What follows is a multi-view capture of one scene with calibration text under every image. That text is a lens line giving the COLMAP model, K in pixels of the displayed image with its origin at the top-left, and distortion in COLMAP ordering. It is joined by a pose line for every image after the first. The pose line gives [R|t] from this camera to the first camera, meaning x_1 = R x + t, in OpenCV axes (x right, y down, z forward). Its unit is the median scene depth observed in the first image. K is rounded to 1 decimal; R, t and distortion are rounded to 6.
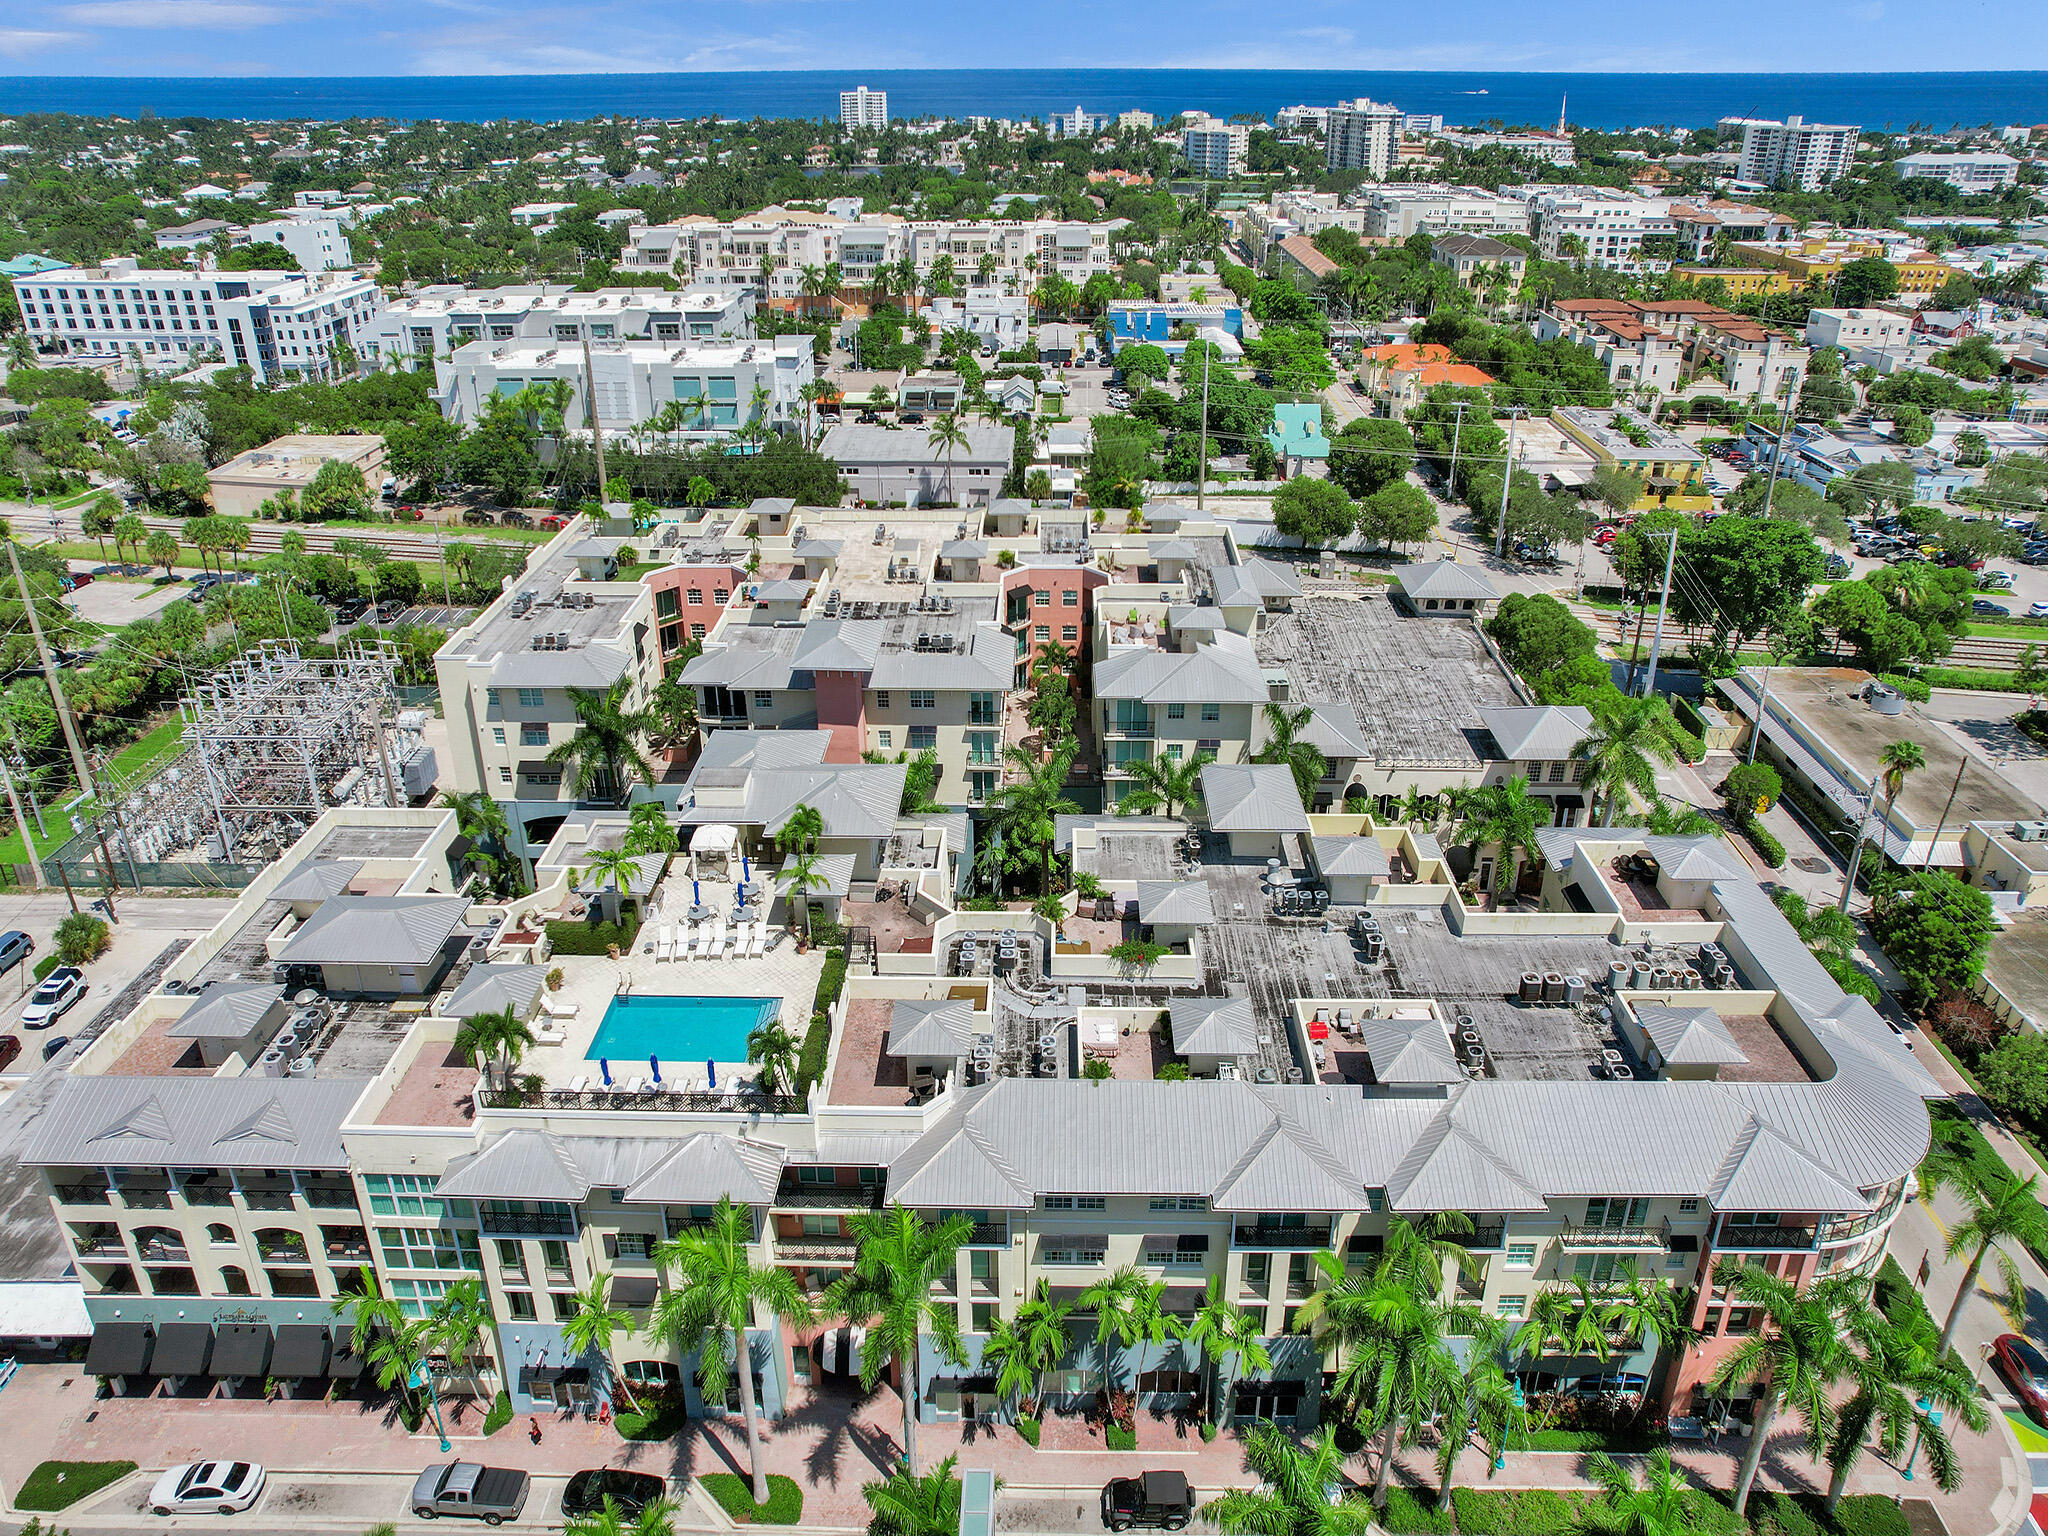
lens RADIAL K [[1415.2, 0, 1019.5], [0, 1415.2, 757.6], [0, 0, 1]] dist [-0.093454, 0.082481]
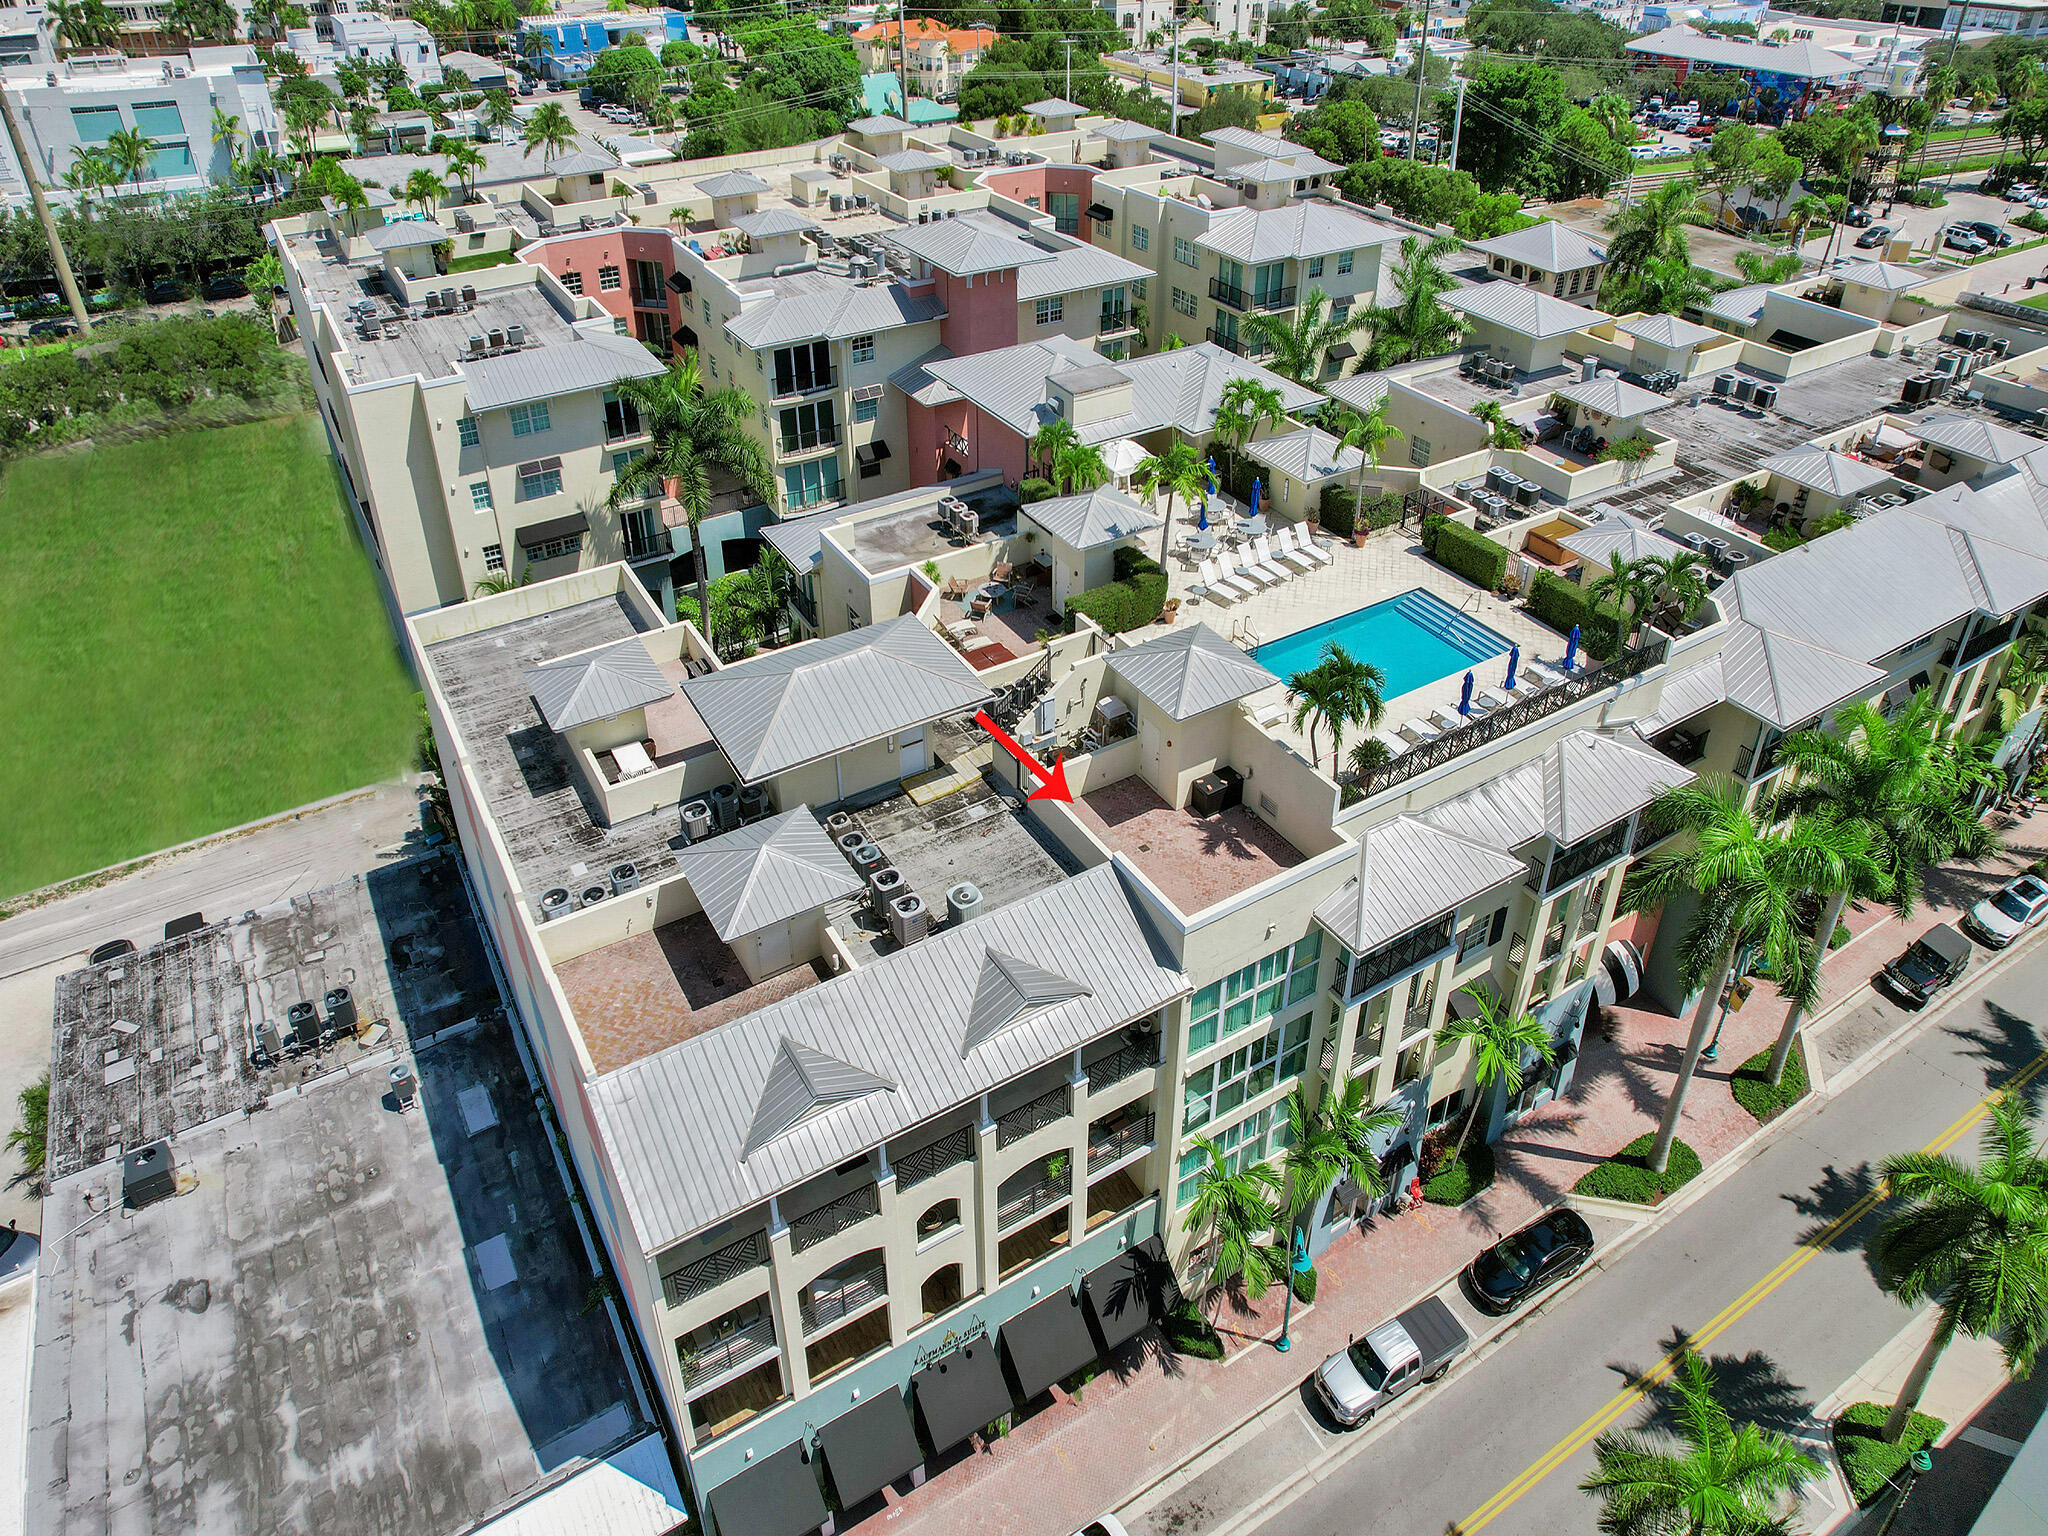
lens RADIAL K [[1415.2, 0, 1019.5], [0, 1415.2, 757.6], [0, 0, 1]] dist [-0.093454, 0.082481]
pose [[0.828401, -0.314273, 0.463664, -0.659384], [0.258676, 0.948859, 0.180978, 0.061303], [-0.496829, -0.029984, 0.867331, 0.419332]]
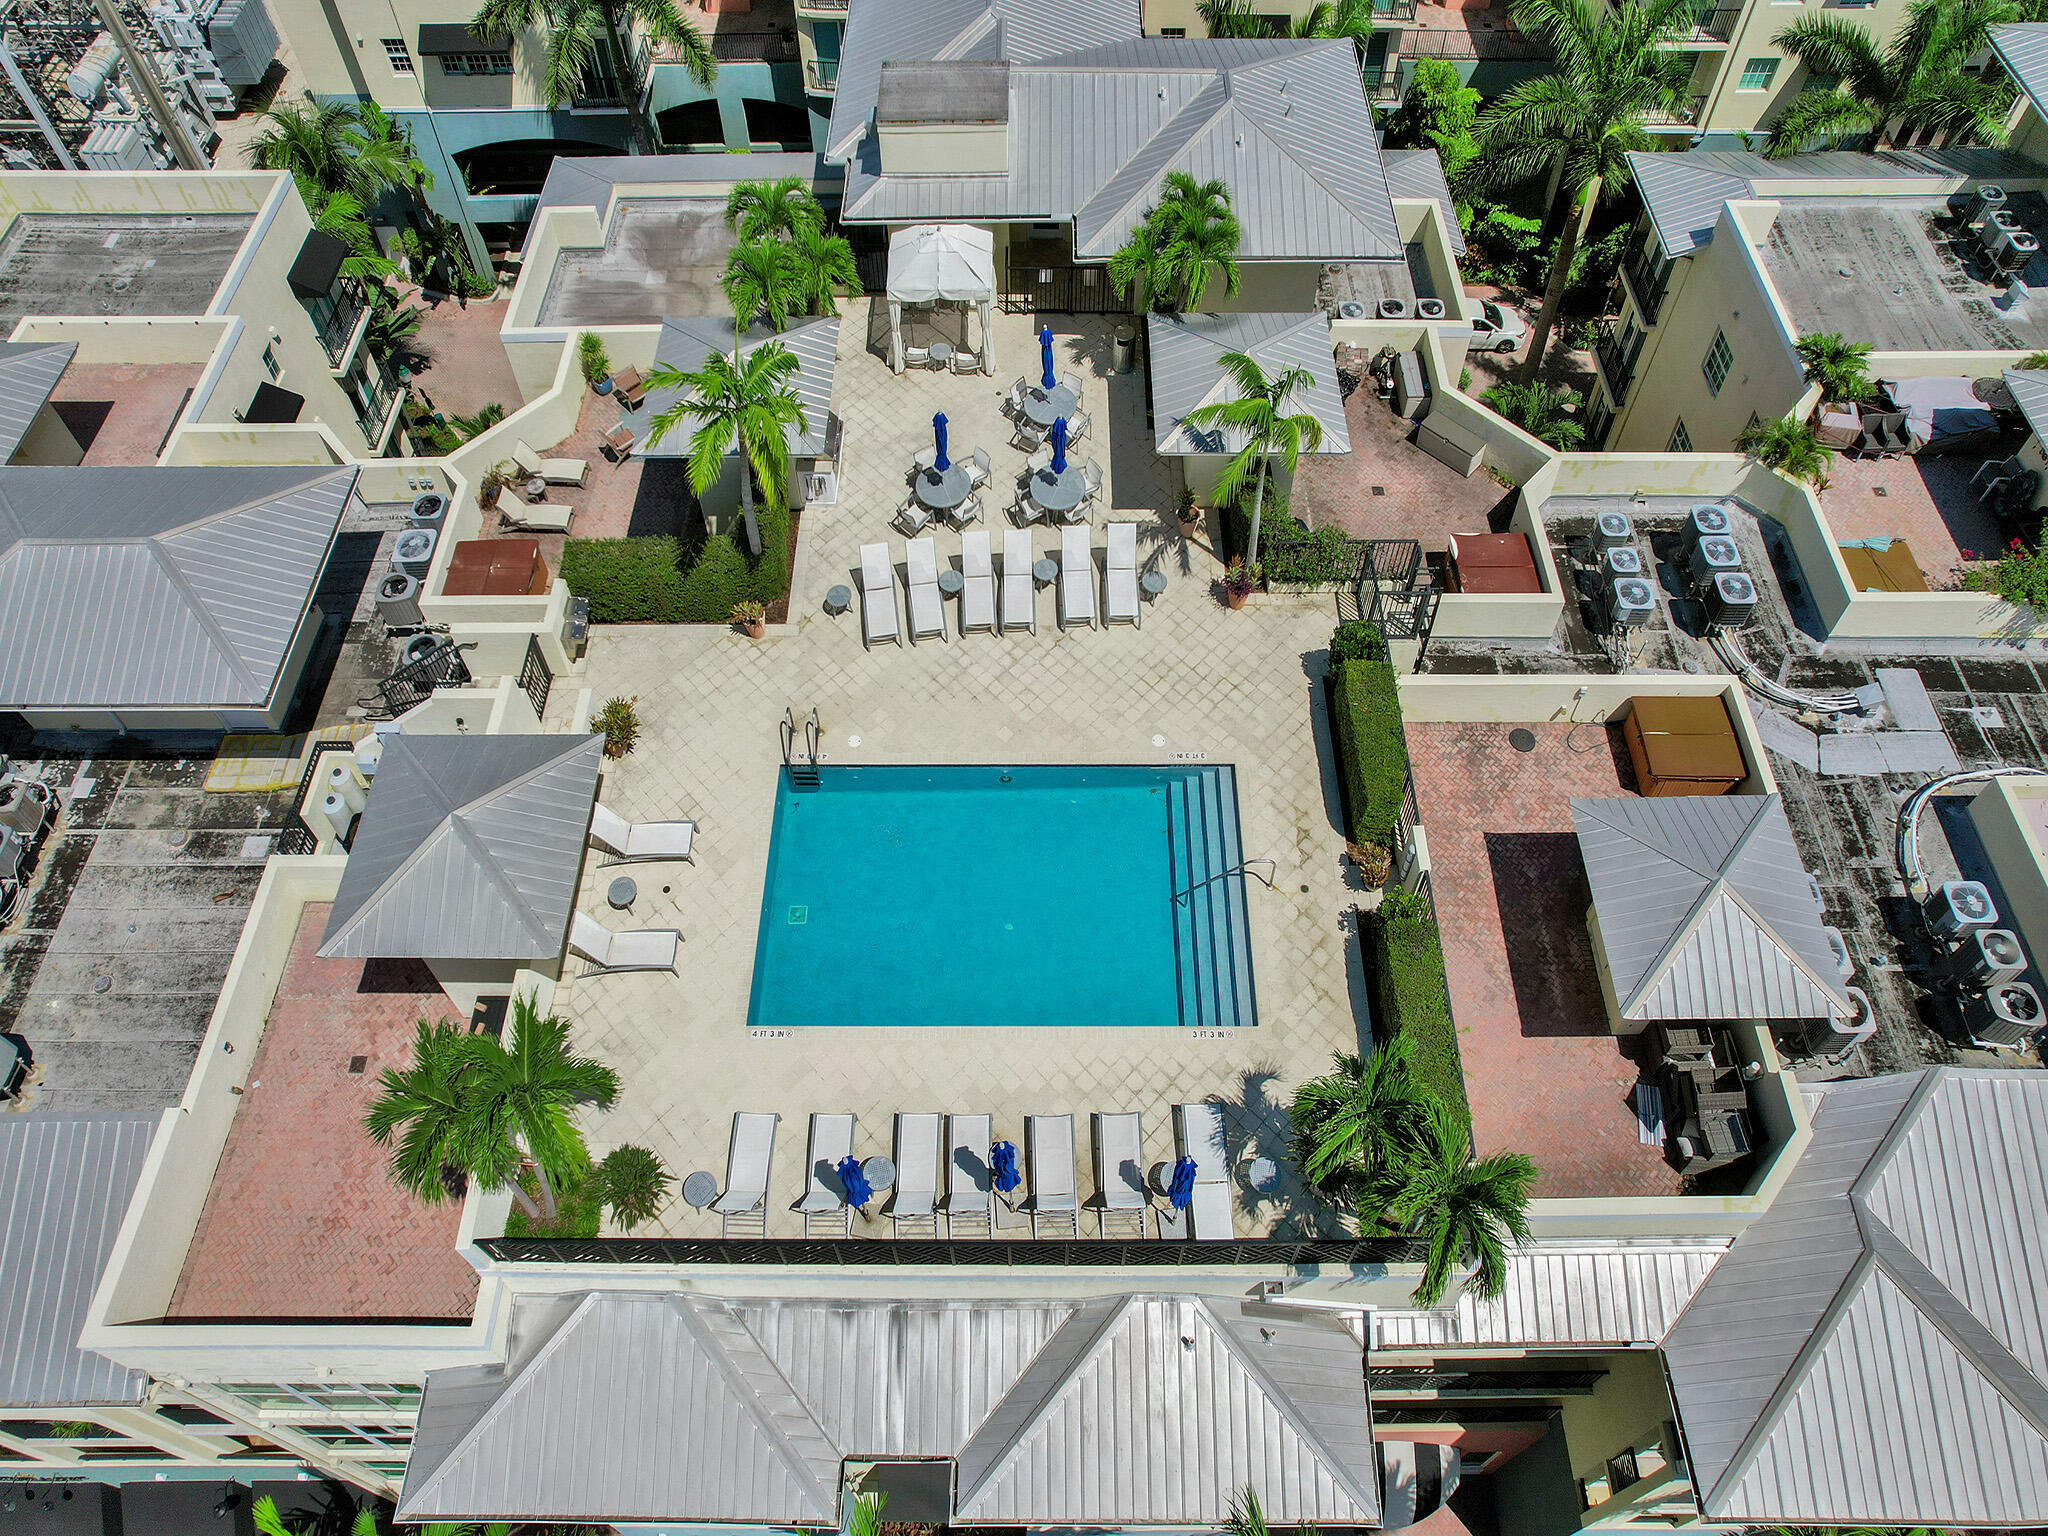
lens RADIAL K [[1404.0, 0, 999.0], [0, 1404.0, 672.1], [0, 0, 1]] dist [-0.086110, 0.090397]
pose [[0.999876, -0.015738, 0.000104, -0.210659], [0.013875, 0.884608, 0.466129, -0.025168], [-0.007428, -0.466070, 0.884717, 0.621425]]
